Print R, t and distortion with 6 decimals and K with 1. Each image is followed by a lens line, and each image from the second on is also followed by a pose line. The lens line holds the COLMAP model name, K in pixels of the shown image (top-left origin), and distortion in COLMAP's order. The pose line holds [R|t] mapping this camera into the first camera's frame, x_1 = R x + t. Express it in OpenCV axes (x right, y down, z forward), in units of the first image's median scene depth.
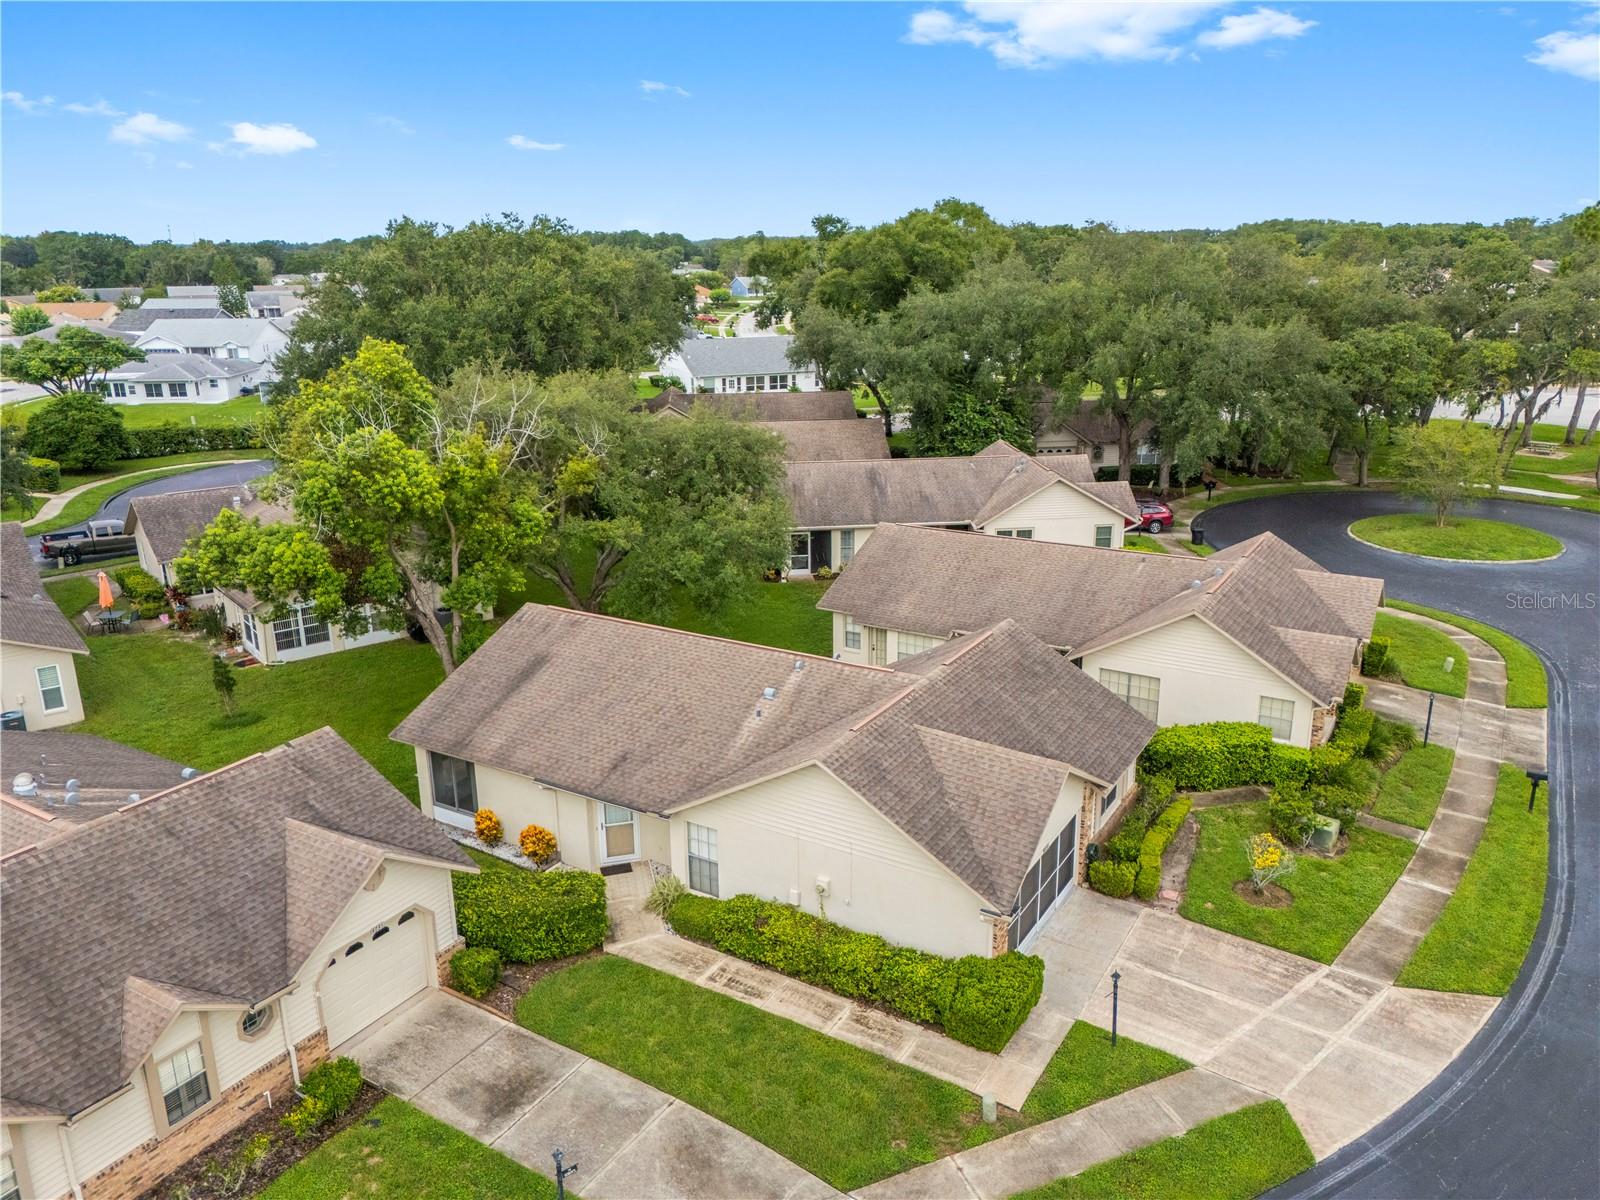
lens RADIAL K [[1169.8, 0, 798.7], [0, 1169.8, 596.5], [0, 0, 1]] dist [0.083980, -0.082210]
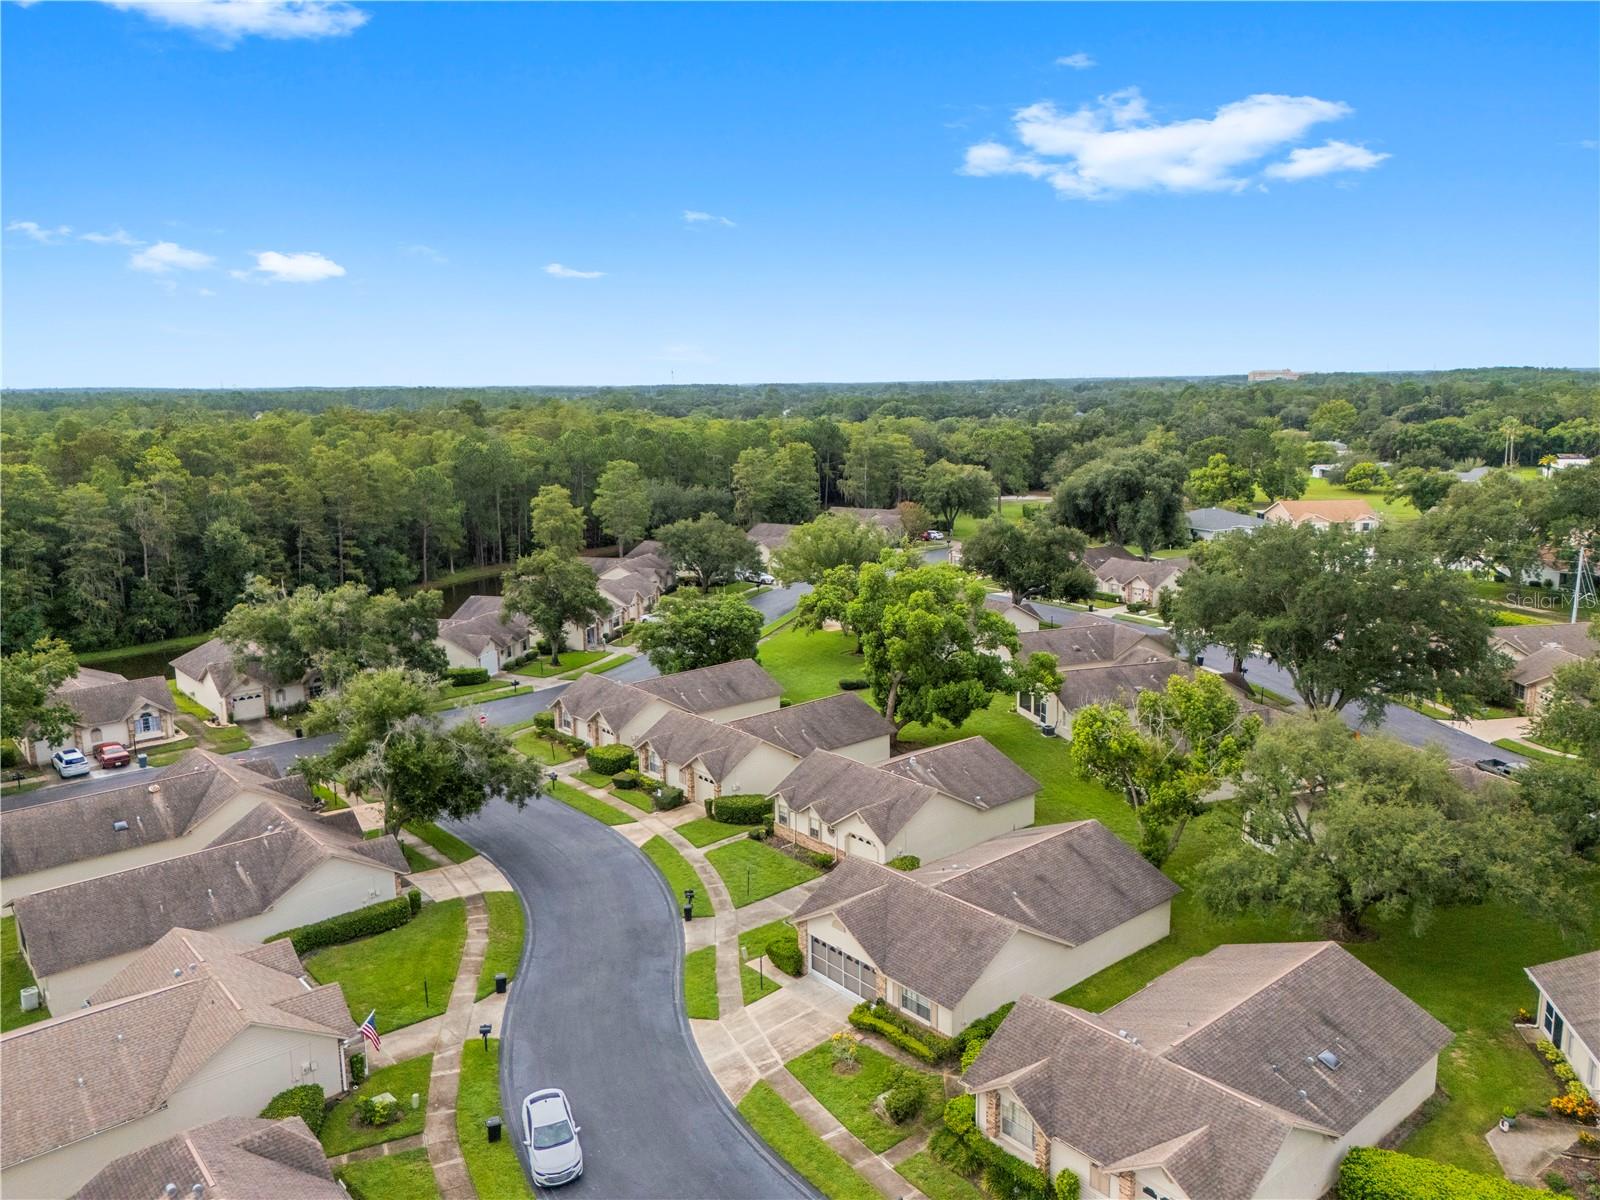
lens RADIAL K [[1165.4, 0, 800.0], [0, 1165.4, 600.0], [0, 0, 1]] dist [0.091623, -0.115488]
pose [[-0.309695, 0.189109, -0.931841, 1.708309], [-0.256471, 0.927084, 0.273381, -0.764214], [0.915594, 0.323655, -0.238612, 1.005507]]
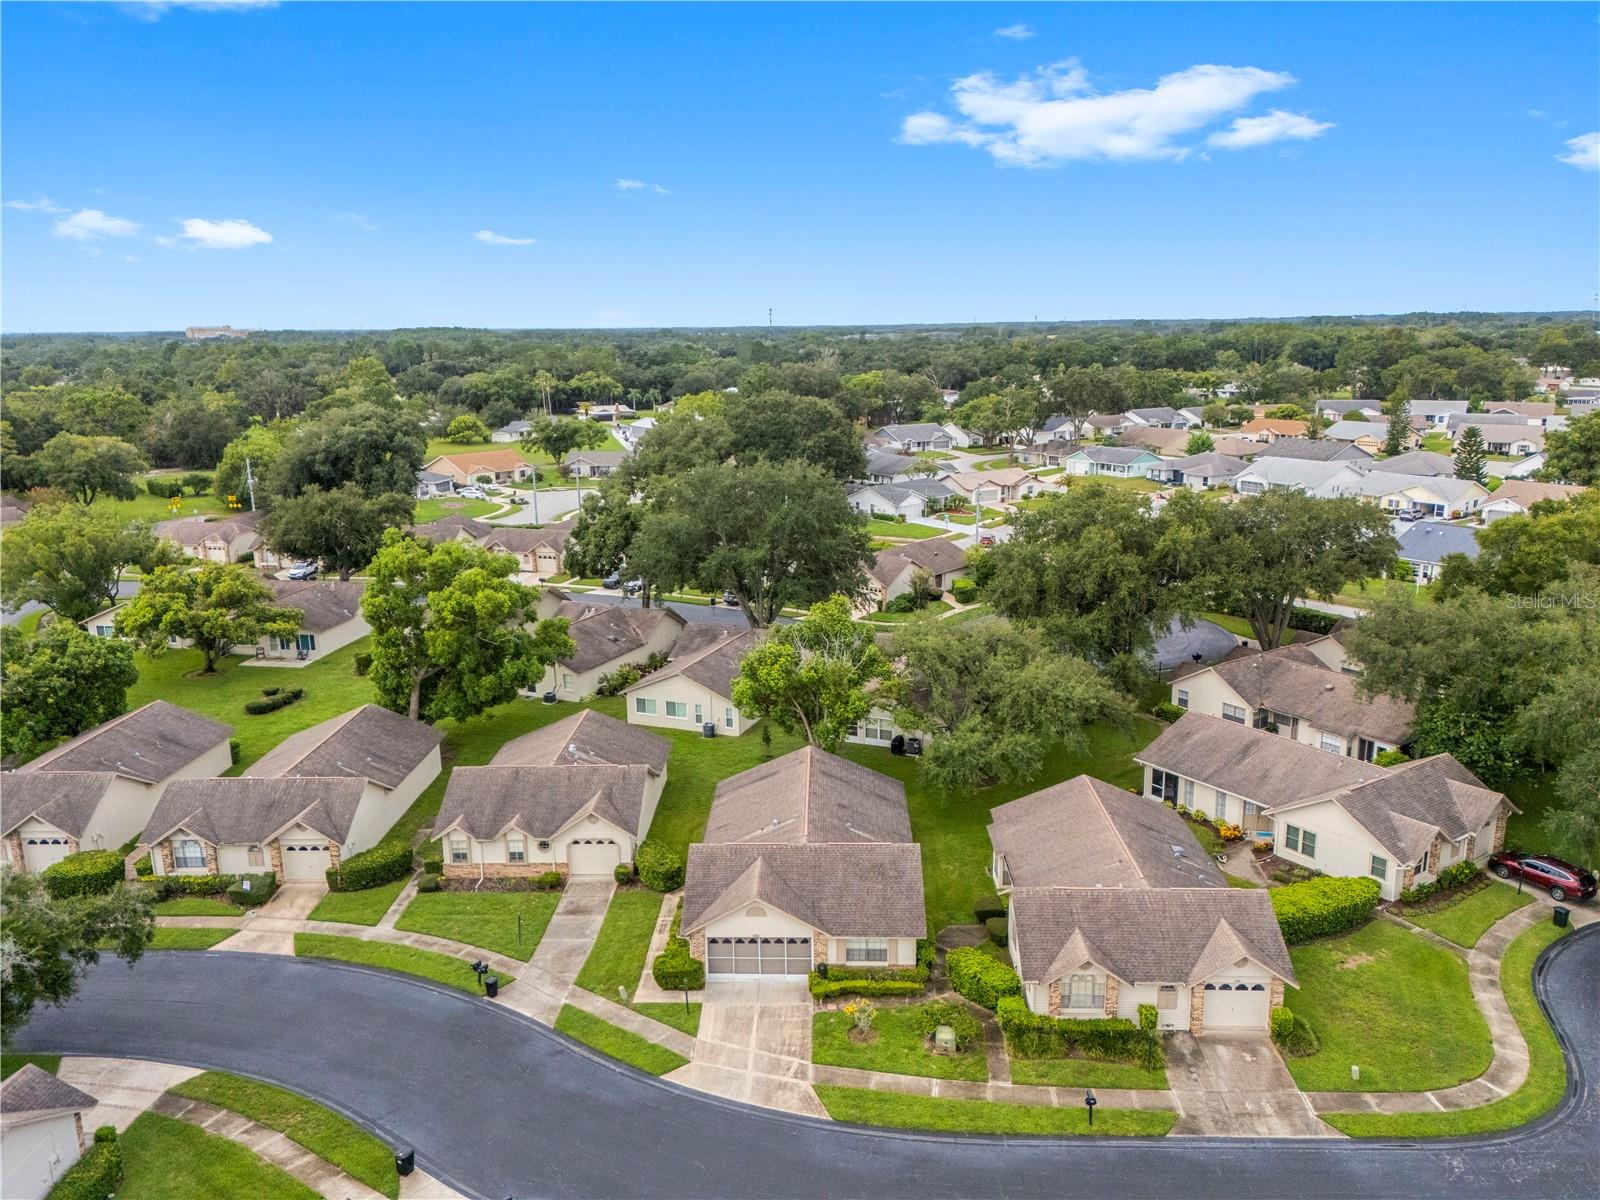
lens RADIAL K [[1165.4, 0, 800.0], [0, 1165.4, 600.0], [0, 0, 1]] dist [0.091623, -0.115488]
pose [[0.497102, 0.202310, -0.843777, 1.486141], [-0.241854, 0.966206, 0.089178, -0.439895], [0.833304, 0.159741, 0.529232, -0.079217]]
